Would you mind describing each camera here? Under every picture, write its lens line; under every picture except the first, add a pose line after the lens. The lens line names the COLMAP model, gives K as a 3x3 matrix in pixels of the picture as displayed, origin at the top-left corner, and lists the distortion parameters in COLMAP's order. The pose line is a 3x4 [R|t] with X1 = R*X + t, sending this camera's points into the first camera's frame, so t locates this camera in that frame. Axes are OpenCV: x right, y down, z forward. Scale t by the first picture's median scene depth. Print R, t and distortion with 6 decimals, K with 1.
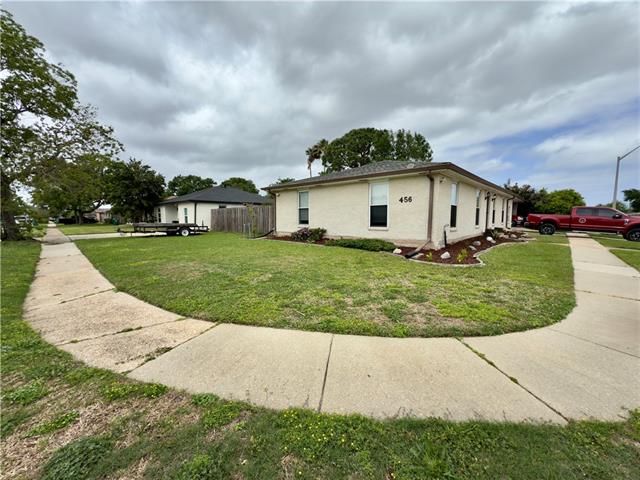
lens RADIAL K [[255.1, 0, 320.6], [0, 255.1, 239.3], [0, 0, 1]] dist [0.001162, 0.000145]
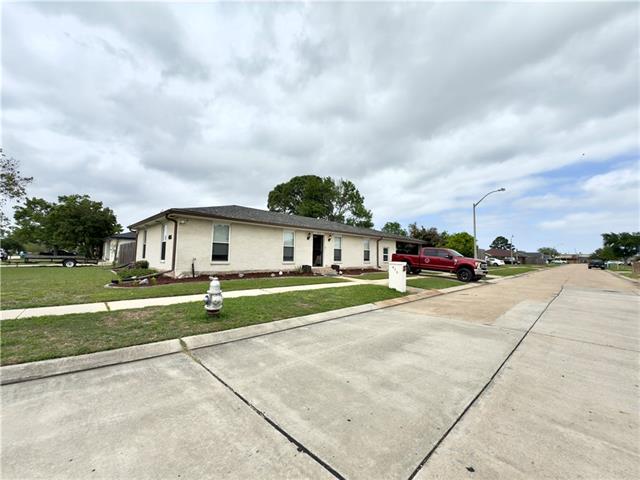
lens RADIAL K [[255.1, 0, 320.6], [0, 255.1, 239.3], [0, 0, 1]] dist [0.001162, 0.000145]
pose [[0.999192, 0.015709, -0.036999, 0.614966], [-0.021155, 0.988196, -0.151729, 0.012465], [0.034178, 0.152389, 0.987729, -0.101522]]
